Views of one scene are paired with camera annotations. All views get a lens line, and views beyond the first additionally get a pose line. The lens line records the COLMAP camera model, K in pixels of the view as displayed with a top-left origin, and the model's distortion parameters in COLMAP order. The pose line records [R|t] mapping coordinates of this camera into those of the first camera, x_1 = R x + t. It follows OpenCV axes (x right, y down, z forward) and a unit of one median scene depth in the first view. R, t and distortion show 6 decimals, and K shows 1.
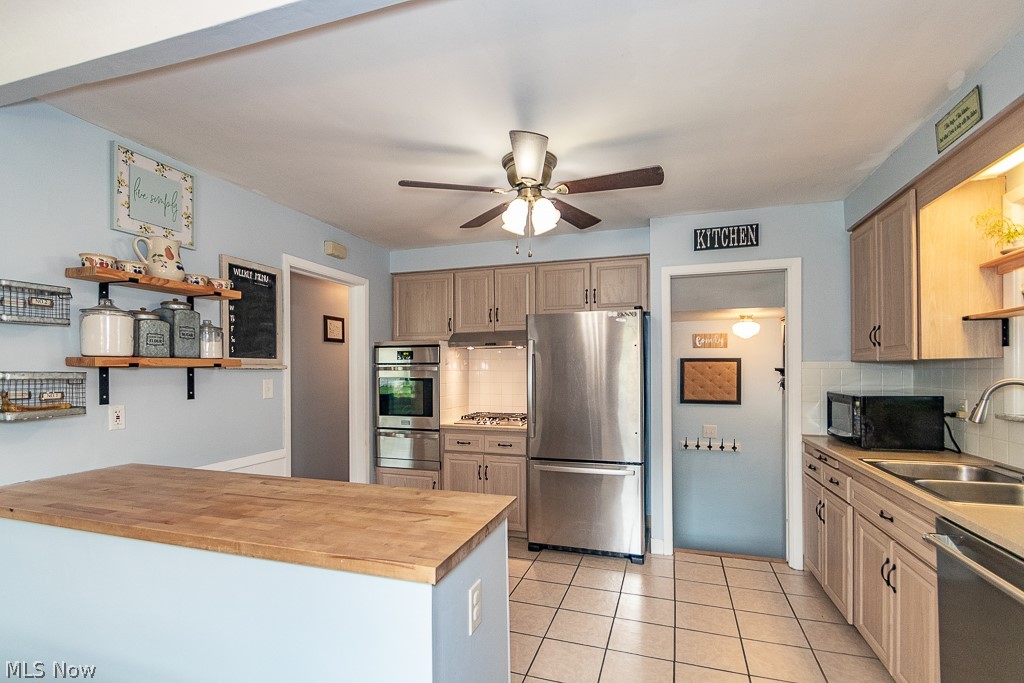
lens RADIAL K [[482.8, 0, 510.8], [0, 482.8, 368.4], [0, 0, 1]] dist [-0.000184, 0.000023]
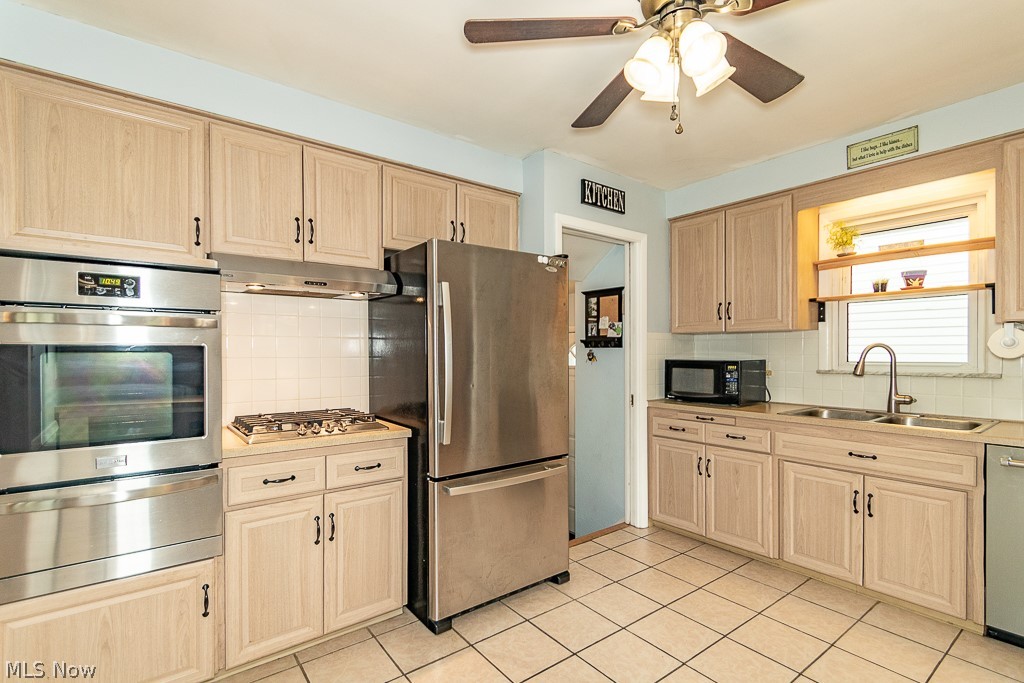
lens RADIAL K [[476.3, 0, 511.8], [0, 476.3, 353.9], [0, 0, 1]] dist [0.002030, 0.000361]
pose [[0.565548, -0.001549, 0.824714, -0.554113], [-0.003073, 0.999987, 0.003985, 0.039067], [-0.824710, -0.004788, 0.565536, 0.827373]]
